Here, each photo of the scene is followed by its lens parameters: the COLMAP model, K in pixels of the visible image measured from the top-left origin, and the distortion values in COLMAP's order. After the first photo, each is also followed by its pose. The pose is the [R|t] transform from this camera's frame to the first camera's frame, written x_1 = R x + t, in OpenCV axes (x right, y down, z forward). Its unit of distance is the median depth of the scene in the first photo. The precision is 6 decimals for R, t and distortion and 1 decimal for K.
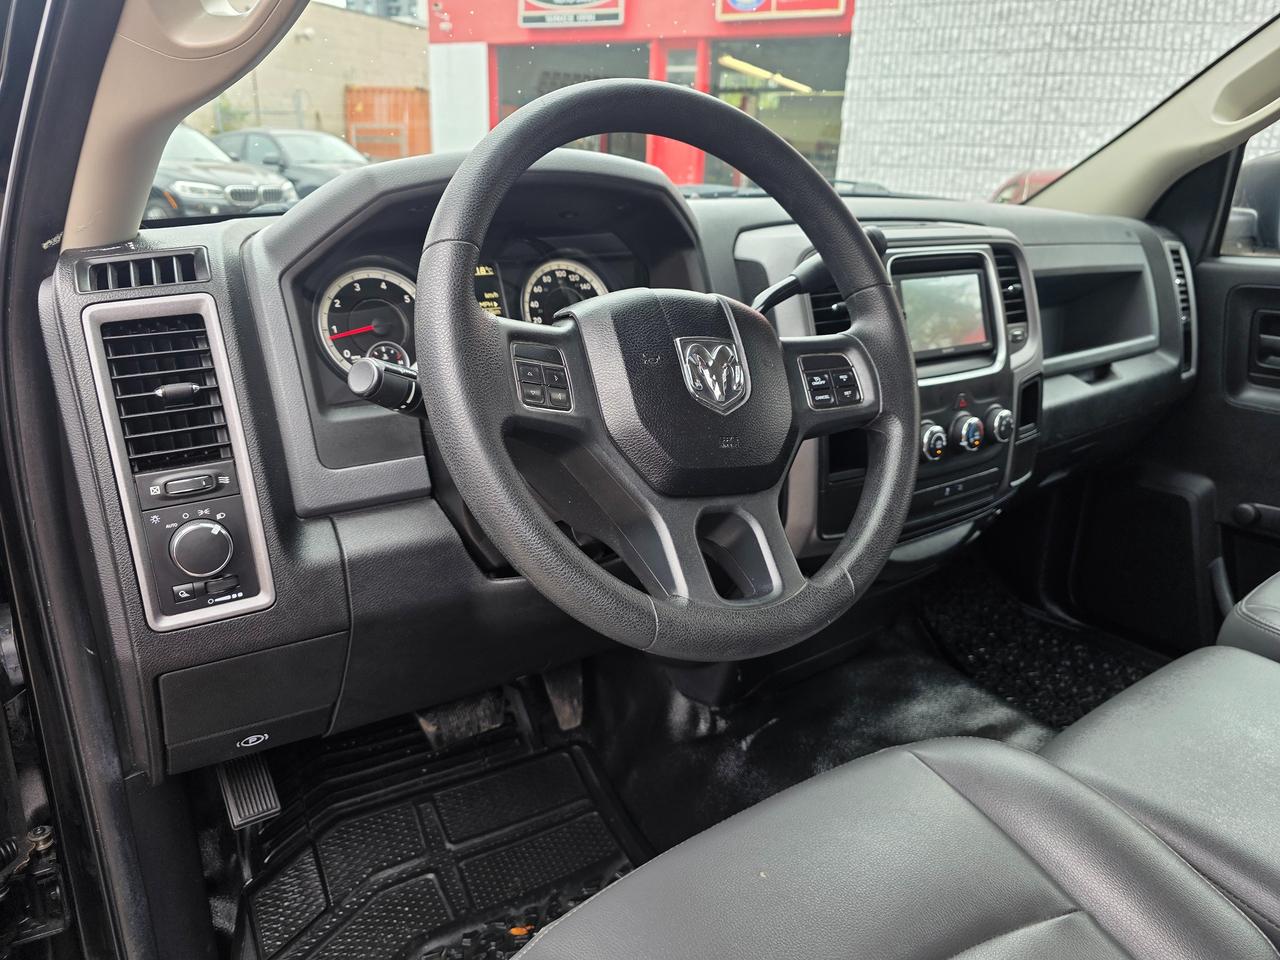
lens RADIAL K [[862.8, 0, 636.6], [0, 862.8, 475.5], [0, 0, 1]] dist [0.043591, -0.047587]
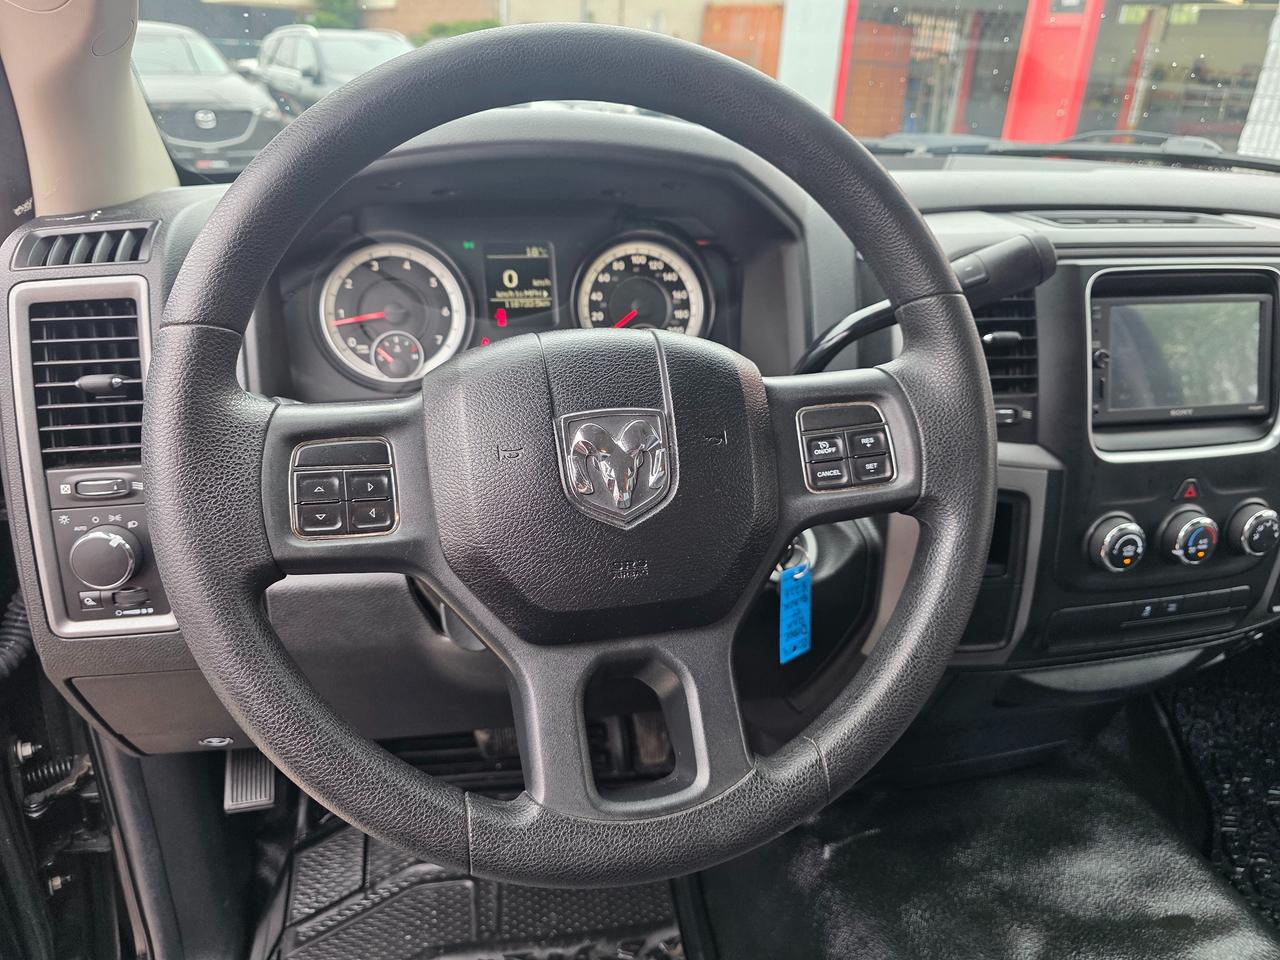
lens RADIAL K [[862.8, 0, 640.0], [0, 862.8, 463.9], [0, 0, 1]] dist [0.043591, -0.047587]
pose [[0.931017, 0.155605, -0.330144, 0.167690], [-0.133633, 0.987082, 0.088387, -0.092102], [0.339633, -0.038171, 0.939783, 0.182860]]
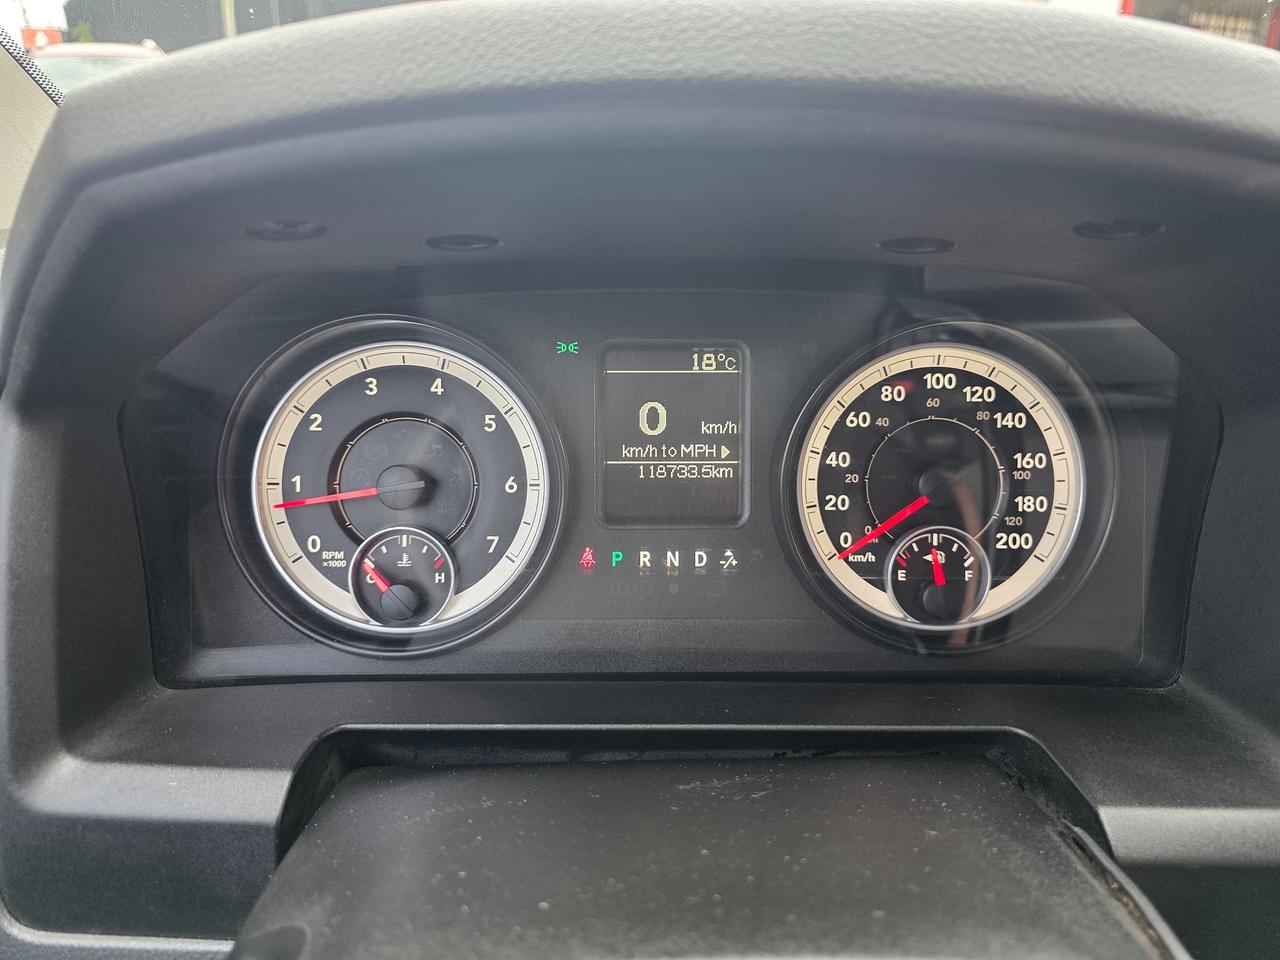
lens RADIAL K [[862.8, 0, 646.7], [0, 862.8, 468.3], [0, 0, 1]] dist [0.043591, -0.047587]
pose [[0.822974, 0.211387, -0.527286, 0.008287], [-0.179540, 0.977398, 0.111613, -0.171397], [0.538962, 0.002814, 0.842326, 0.498320]]
